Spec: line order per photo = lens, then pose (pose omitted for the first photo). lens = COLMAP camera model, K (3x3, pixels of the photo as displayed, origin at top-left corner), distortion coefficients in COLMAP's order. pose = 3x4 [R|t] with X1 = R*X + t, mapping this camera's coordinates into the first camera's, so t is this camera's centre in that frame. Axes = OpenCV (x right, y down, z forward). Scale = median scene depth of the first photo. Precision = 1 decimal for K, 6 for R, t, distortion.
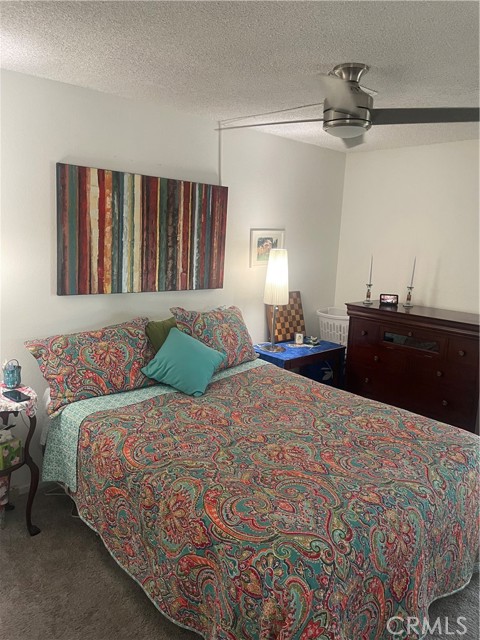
lens RADIAL K [[481.7, 0, 241.7], [0, 481.7, 314.7], [0, 0, 1]] dist [0.091776, -0.117443]
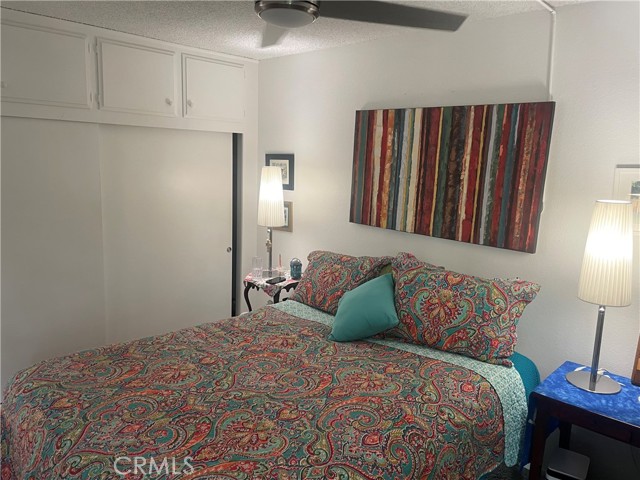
lens RADIAL K [[481.7, 0, 323.5], [0, 481.7, 234.3], [0, 0, 1]] dist [0.091776, -0.117443]
pose [[0.056353, 0.117684, -0.991451, 0.739756], [-0.201633, 0.973909, 0.104141, -0.111943], [0.977839, 0.194041, 0.078612, 0.798504]]
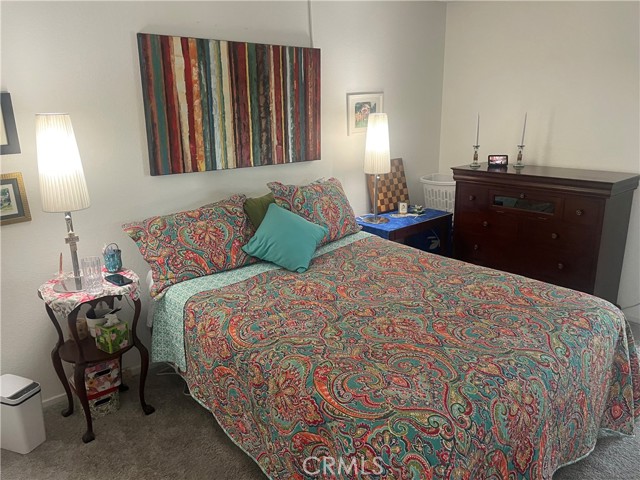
lens RADIAL K [[481.7, 0, 316.5], [0, 481.7, 237.1], [0, 0, 1]] dist [0.091776, -0.117443]
pose [[0.997087, -0.051492, -0.056264, -0.001939], [0.056767, 0.993704, 0.096588, 0.006223], [0.050936, -0.099501, 0.993733, 0.039953]]
